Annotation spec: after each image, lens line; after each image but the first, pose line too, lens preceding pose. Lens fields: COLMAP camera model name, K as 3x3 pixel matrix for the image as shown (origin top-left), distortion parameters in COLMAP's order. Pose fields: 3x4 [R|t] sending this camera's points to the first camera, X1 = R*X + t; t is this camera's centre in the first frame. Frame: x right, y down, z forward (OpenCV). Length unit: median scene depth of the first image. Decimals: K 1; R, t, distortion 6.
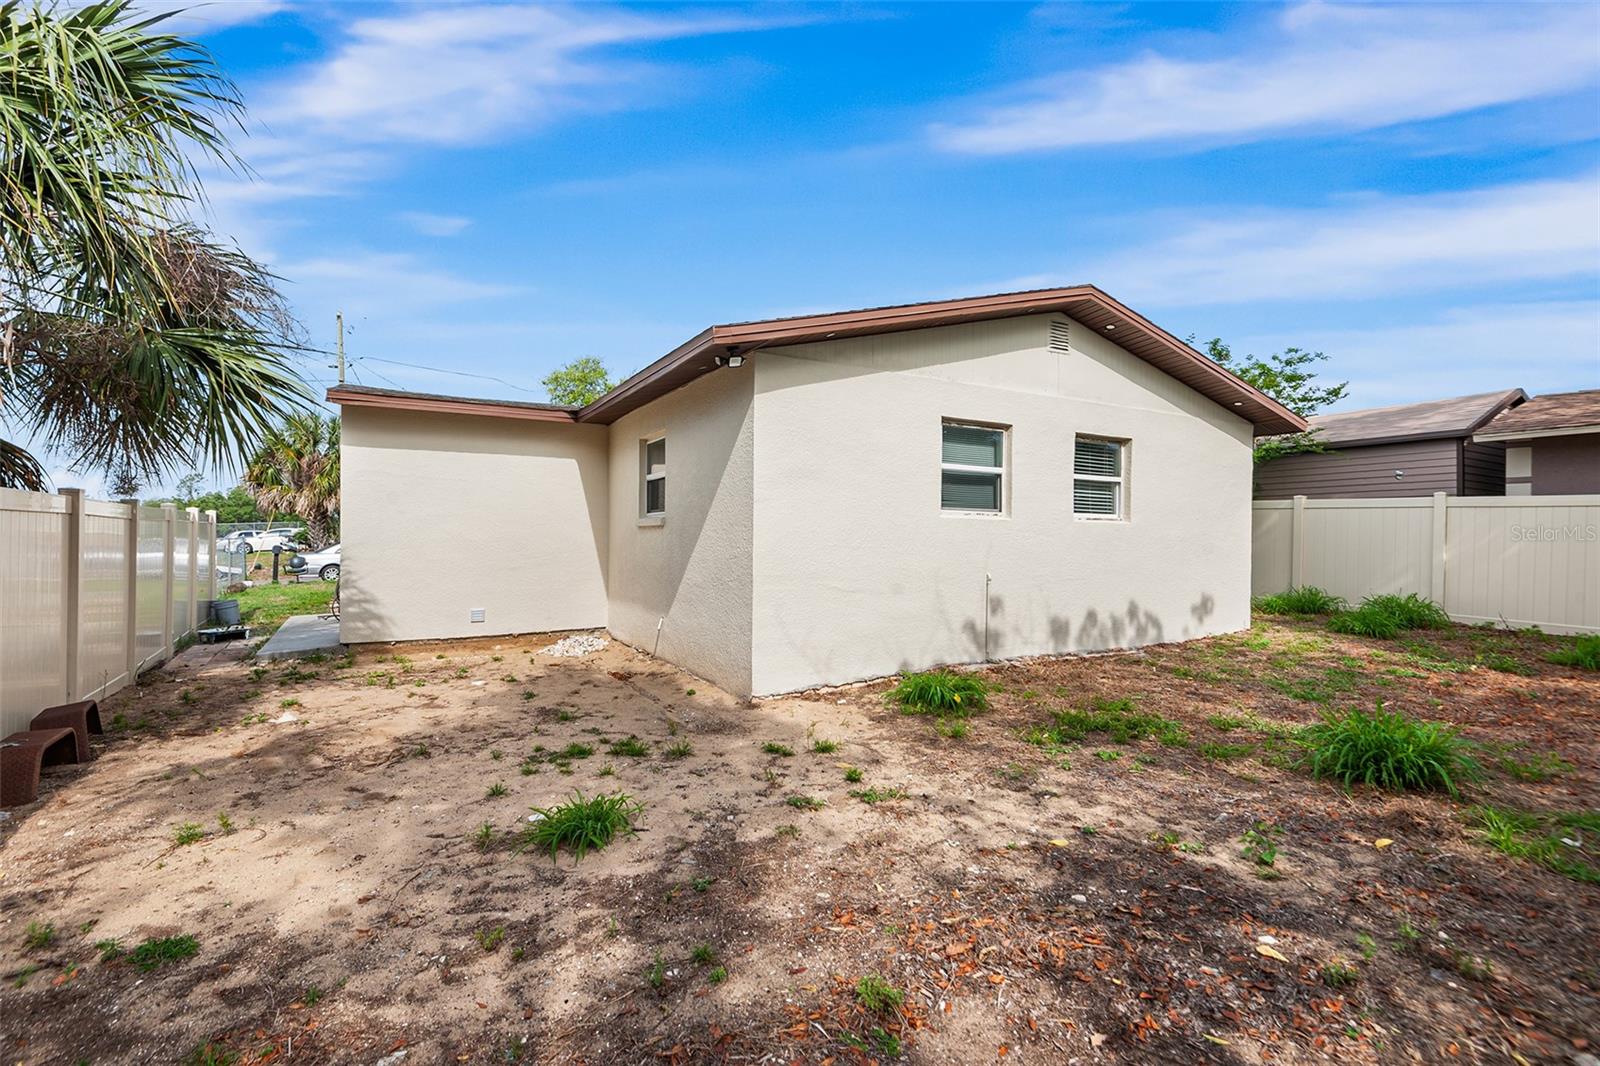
lens RADIAL K [[718.2, 0, 785.5], [0, 718.2, 537.8], [0, 0, 1]] dist [0.042393, -0.026218]
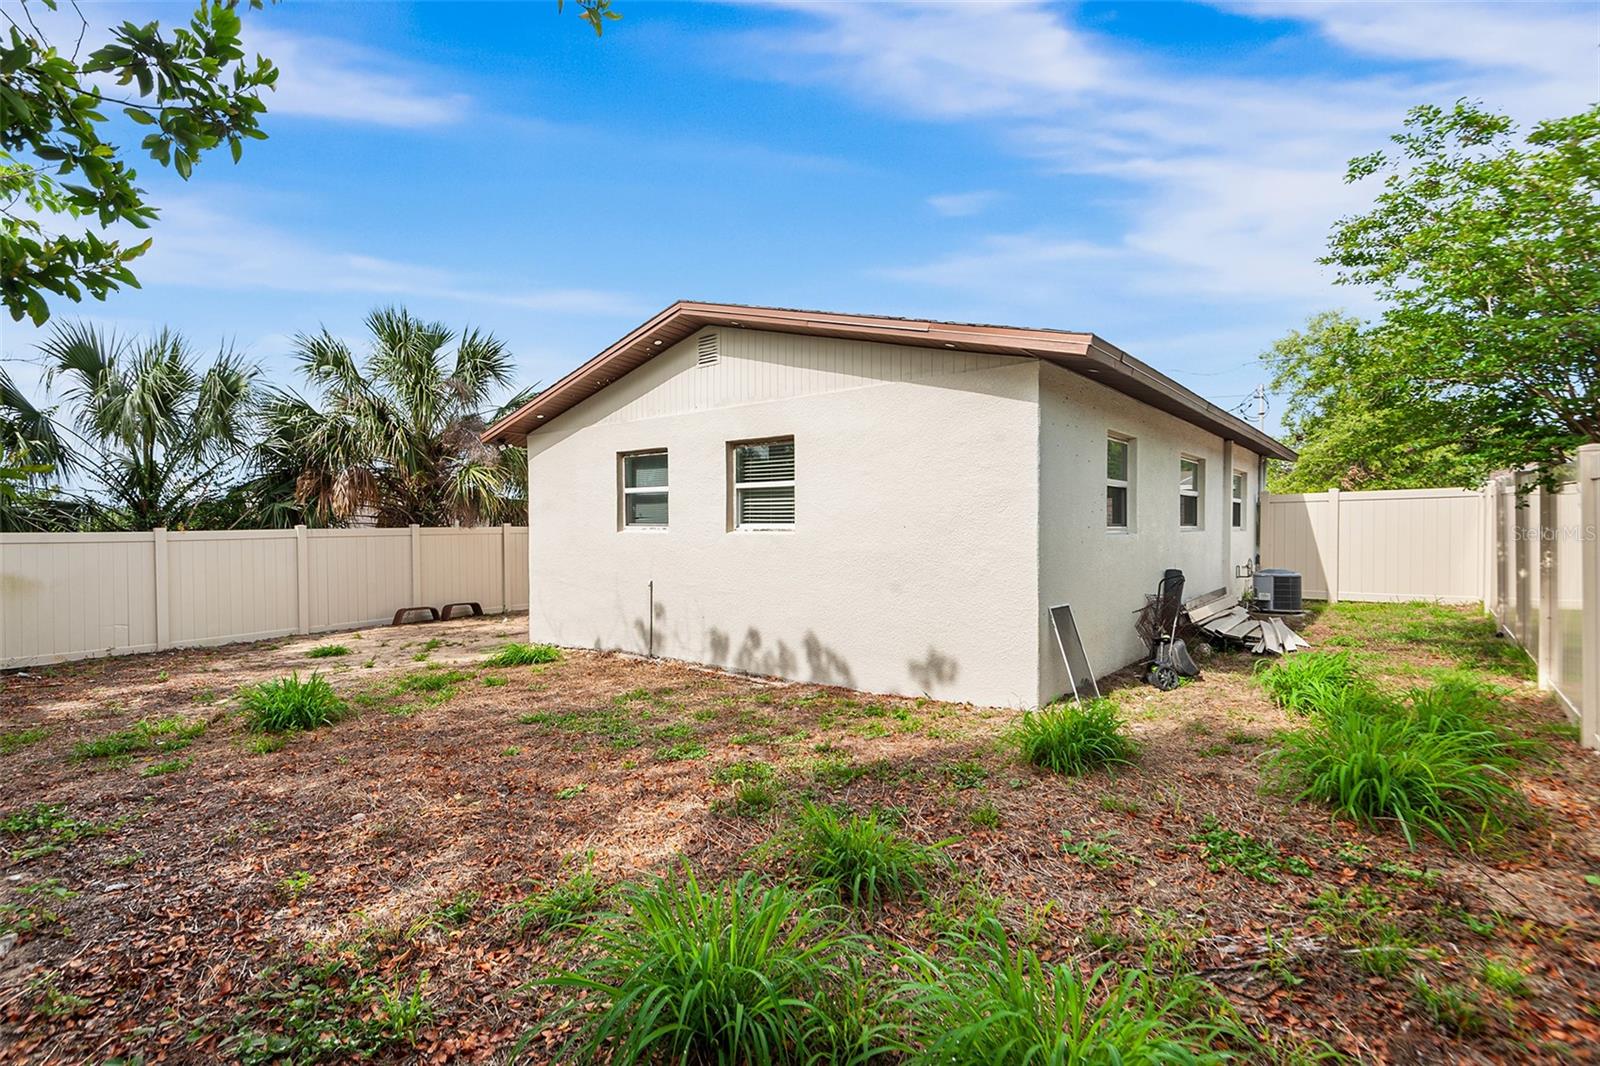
lens RADIAL K [[718.2, 0, 785.5], [0, 718.2, 537.8], [0, 0, 1]] dist [0.042393, -0.026218]
pose [[0.350136, -0.000445, -0.936699, 1.387114], [-0.002999, 0.999994, -0.001596, -0.016687], [0.936694, 0.003368, 0.350133, 0.773658]]
